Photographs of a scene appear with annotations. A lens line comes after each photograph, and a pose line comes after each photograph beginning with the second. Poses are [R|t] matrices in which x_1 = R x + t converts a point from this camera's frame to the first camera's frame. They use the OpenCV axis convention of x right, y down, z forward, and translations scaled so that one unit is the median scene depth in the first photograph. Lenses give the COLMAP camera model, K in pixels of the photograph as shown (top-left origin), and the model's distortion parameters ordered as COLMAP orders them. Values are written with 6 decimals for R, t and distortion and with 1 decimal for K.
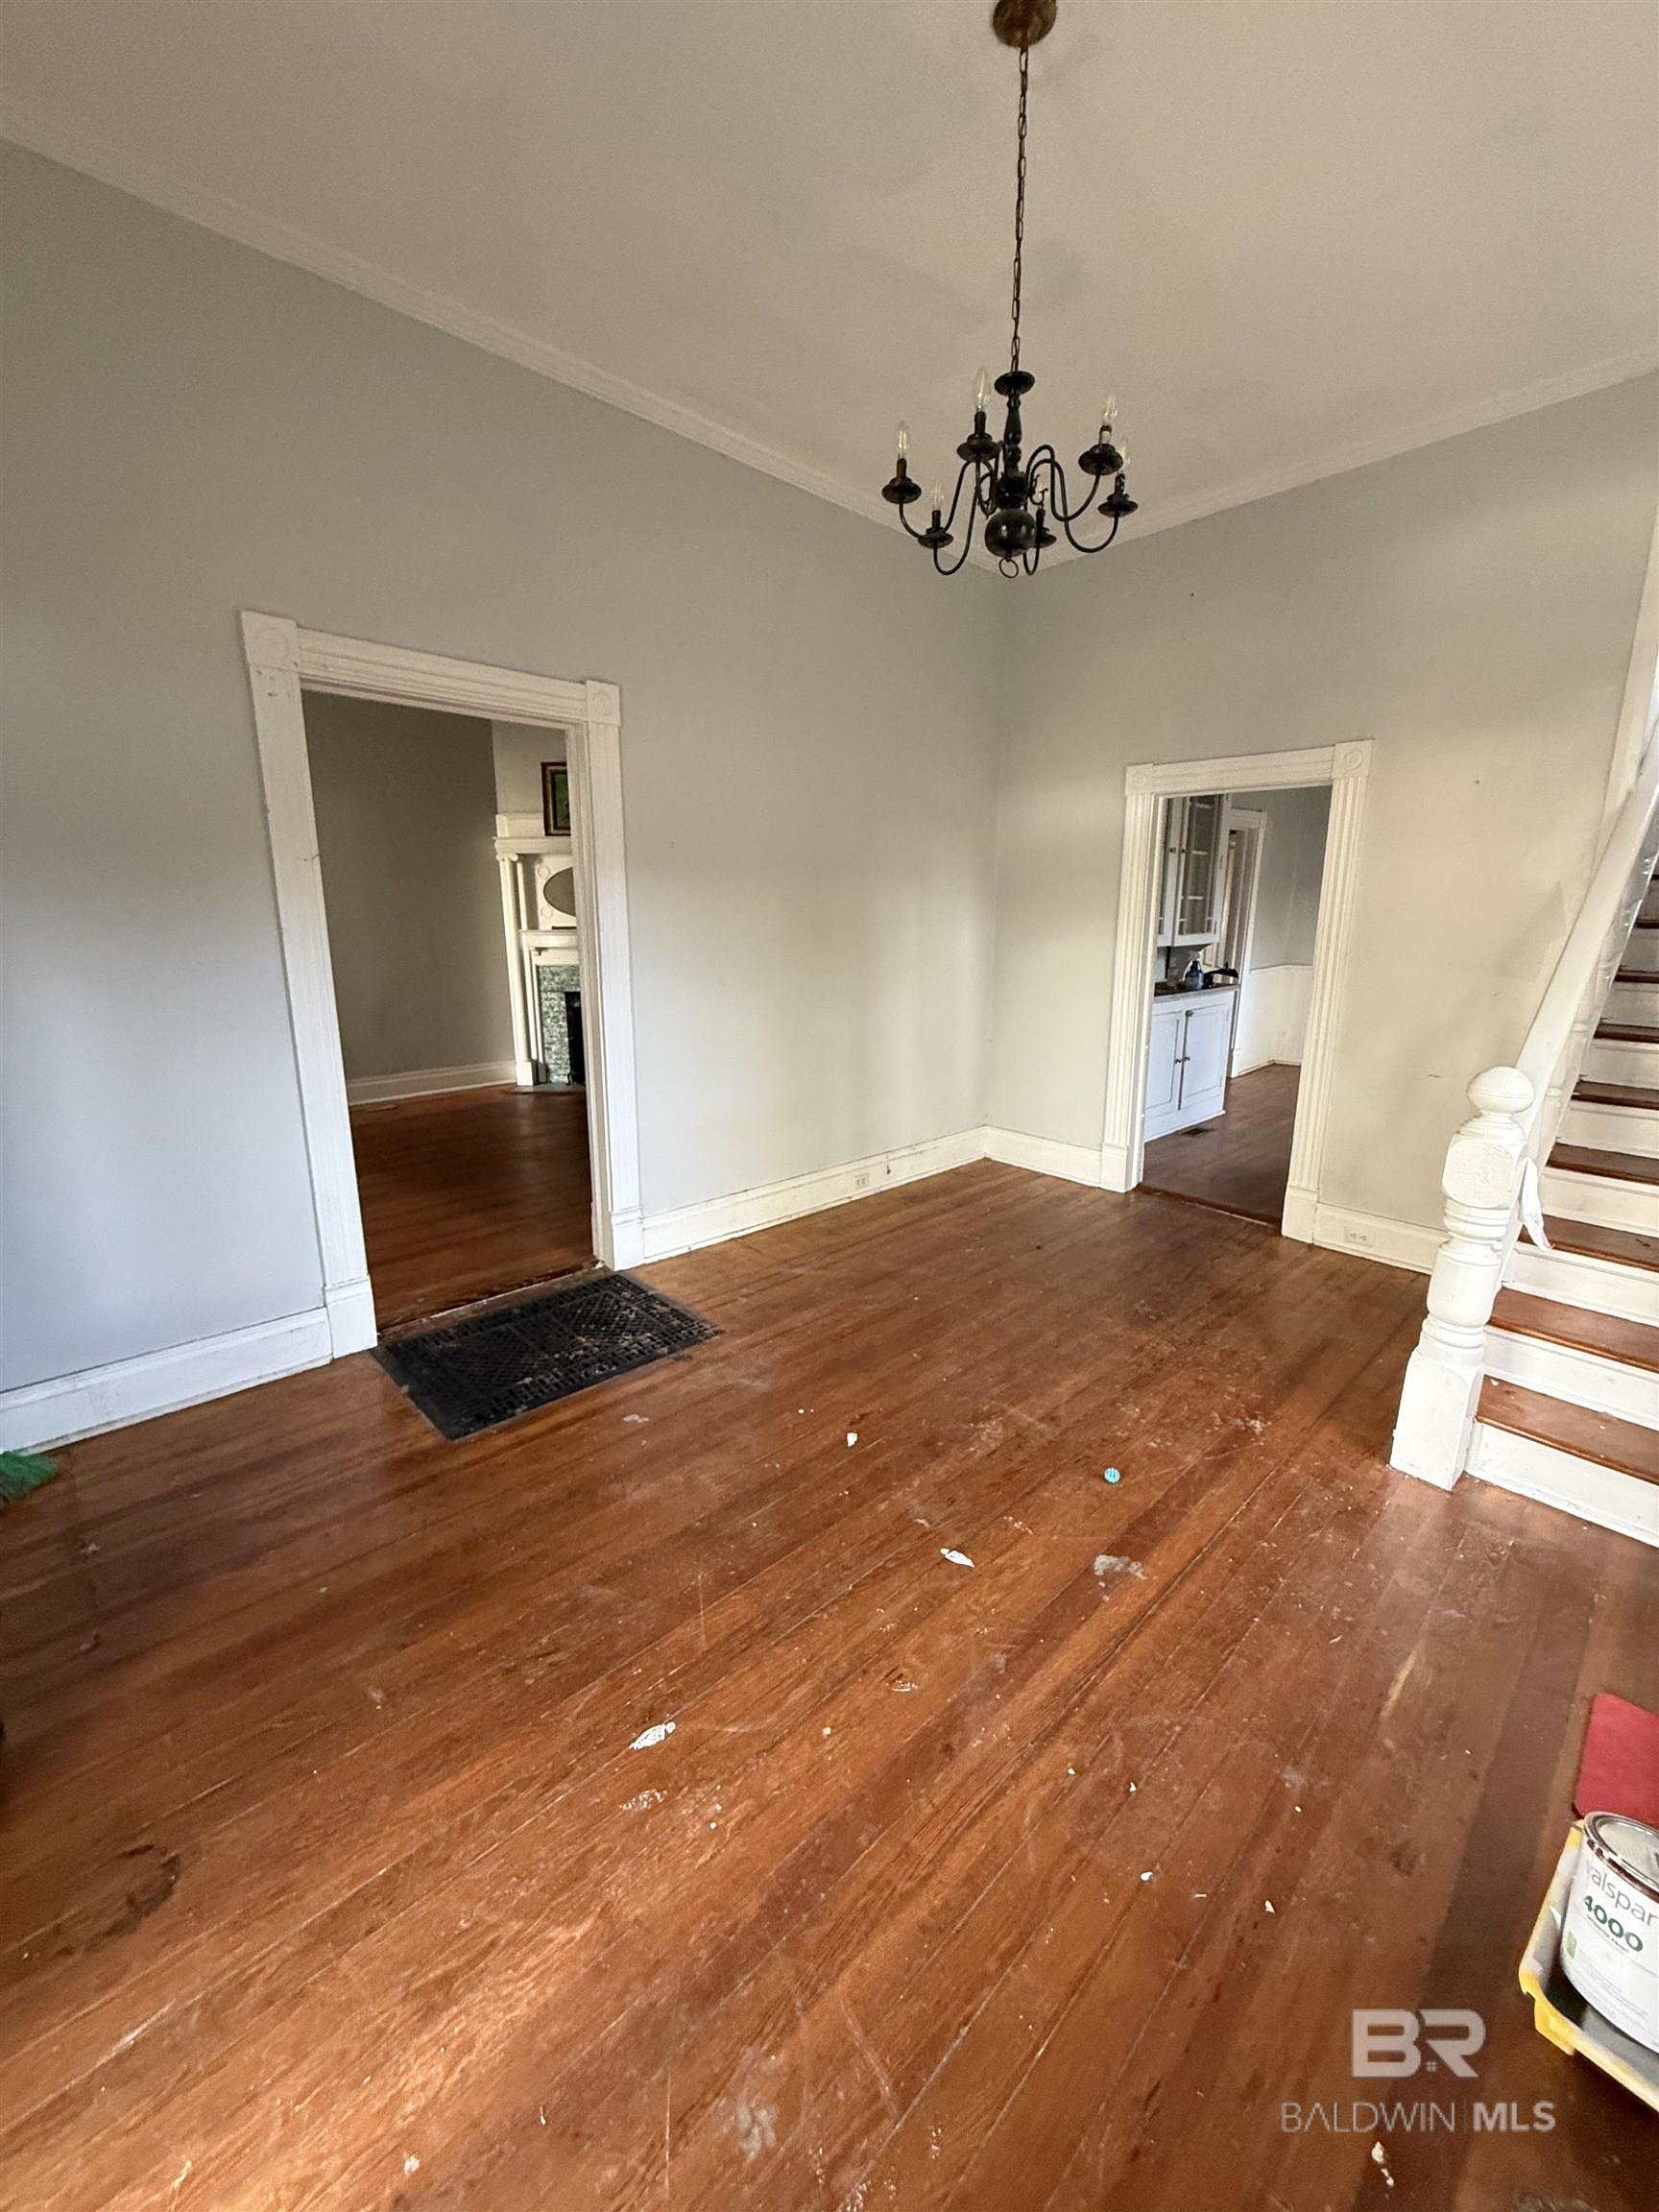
lens RADIAL K [[880.6, 0, 831.6], [0, 880.6, 1099.7], [0, 0, 1]] dist [-0.001339, 0.000189]
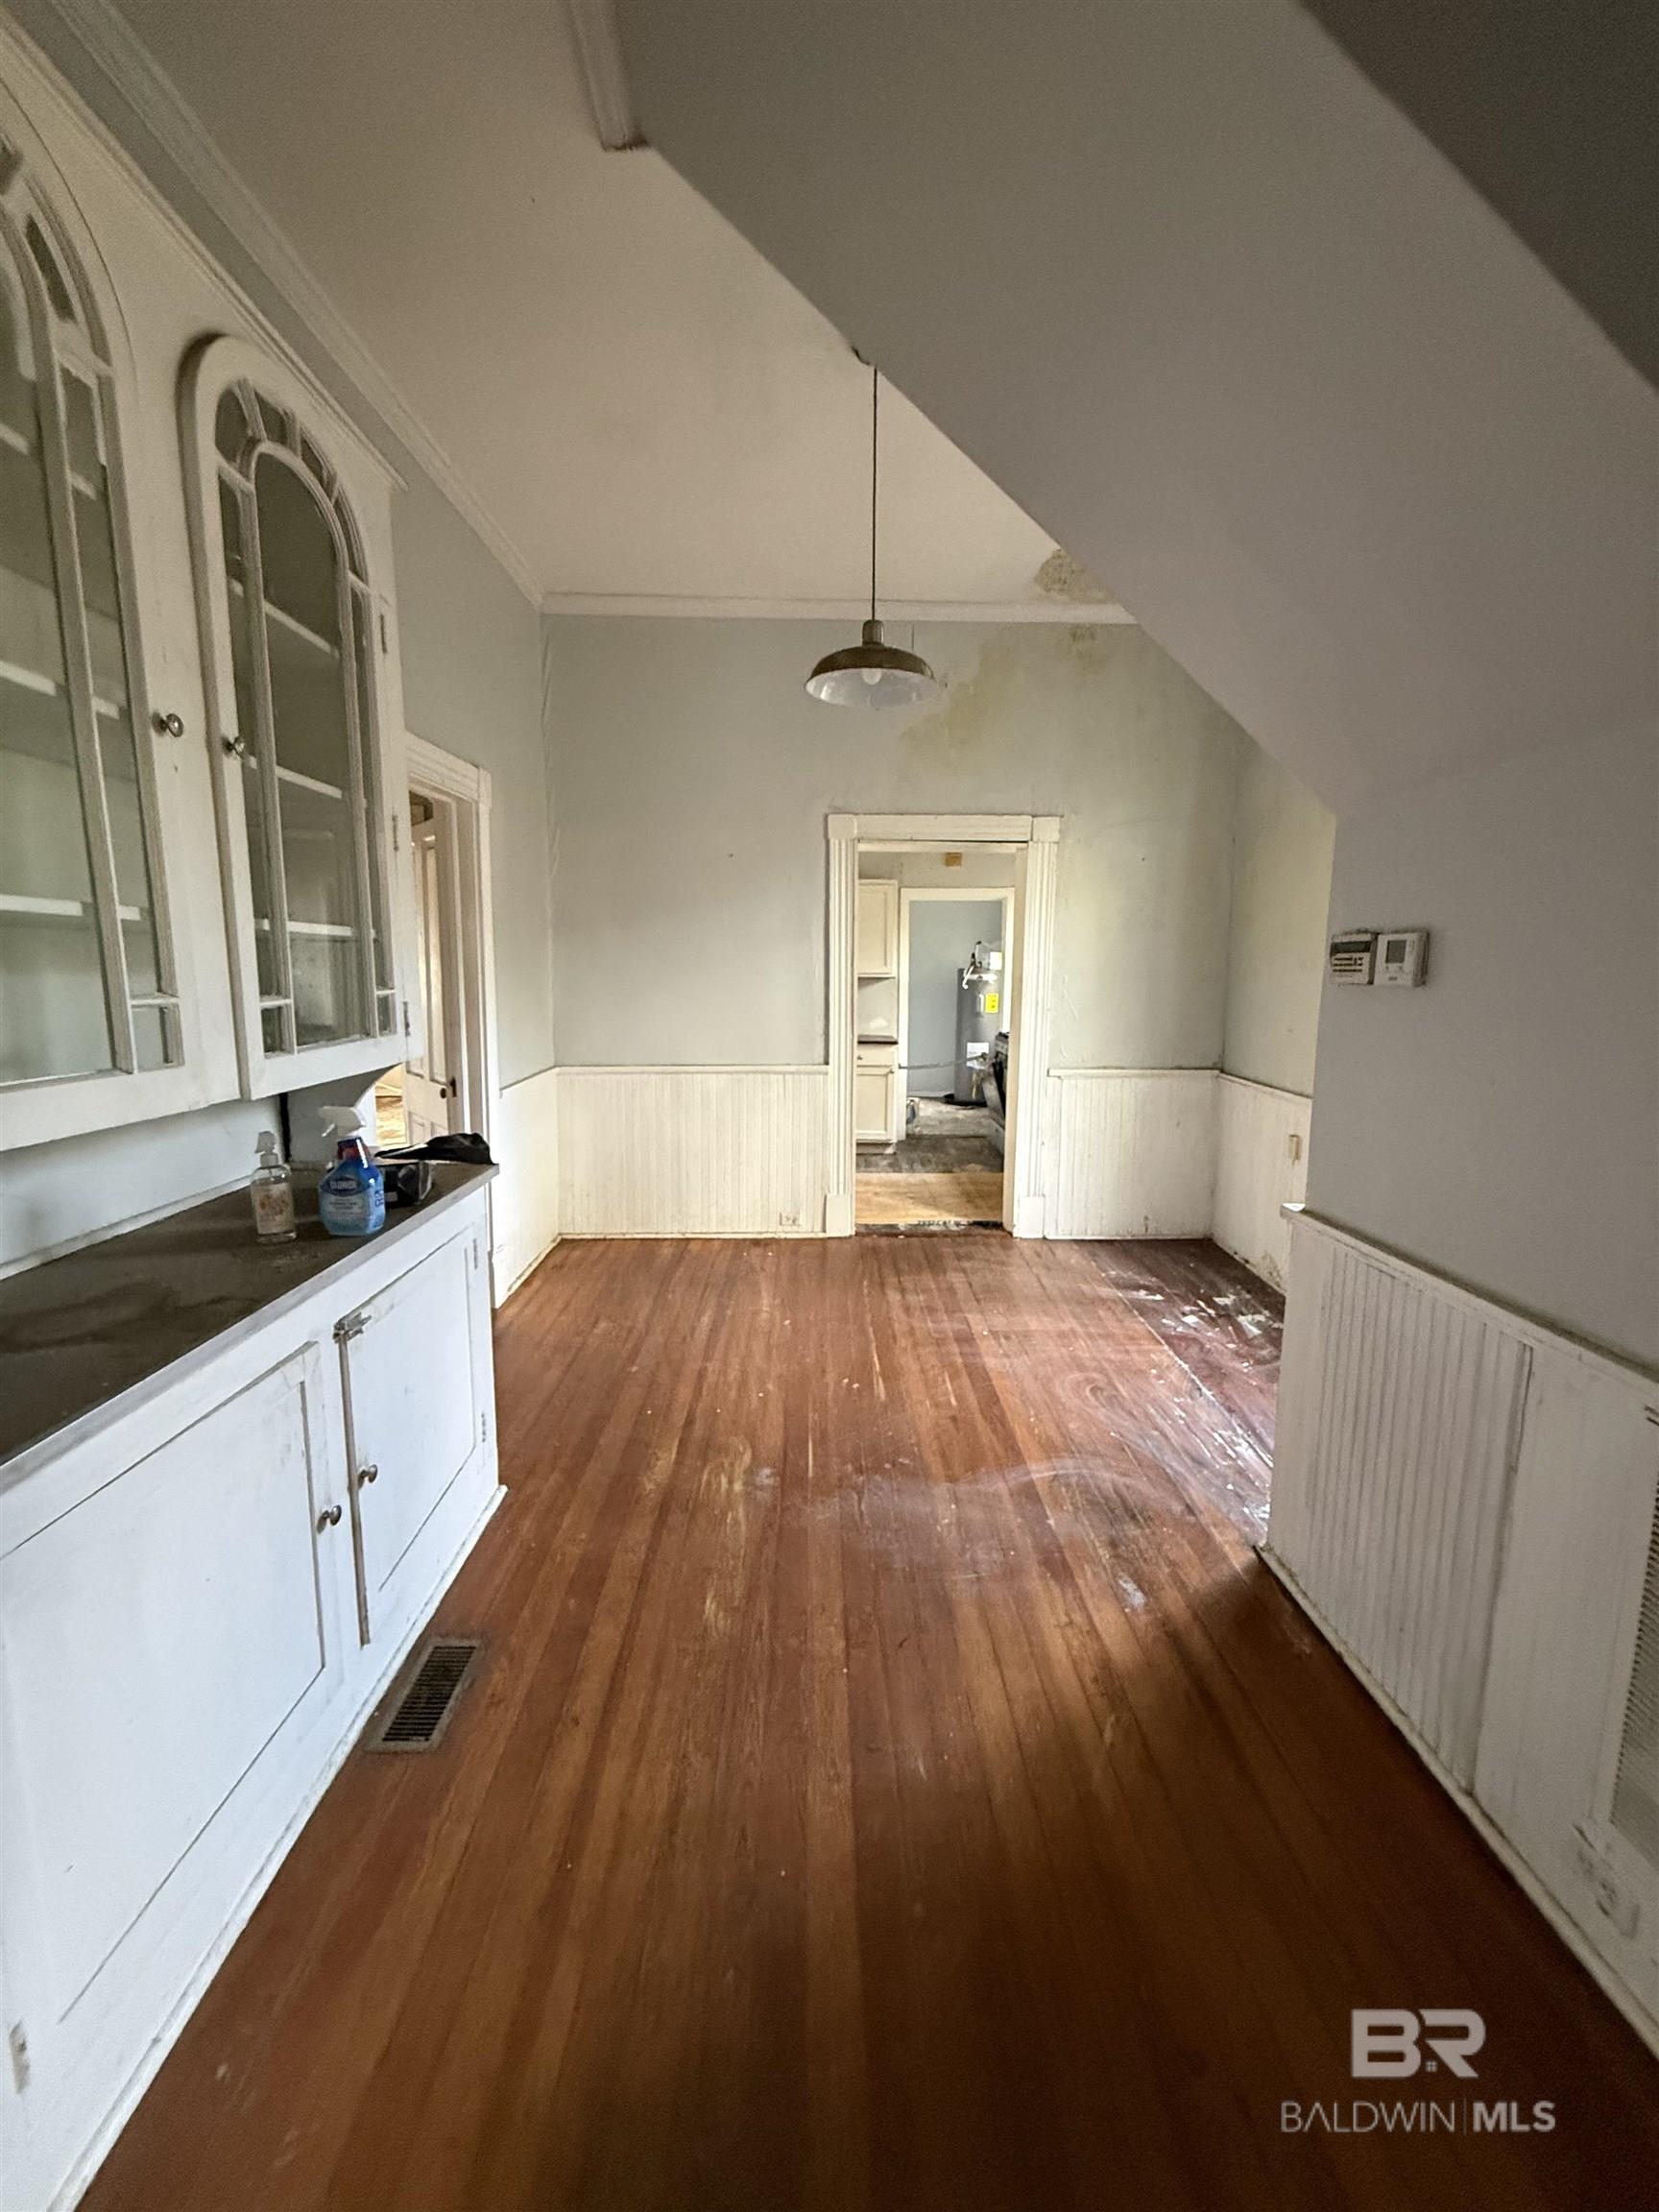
lens RADIAL K [[880.6, 0, 831.6], [0, 880.6, 1099.7], [0, 0, 1]] dist [-0.001339, 0.000189]
pose [[0.680683, -0.105897, 0.724884, 0.303934], [0.150911, 0.988544, 0.002706, -0.142035], [-0.716866, 0.107551, 0.688866, 0.663127]]
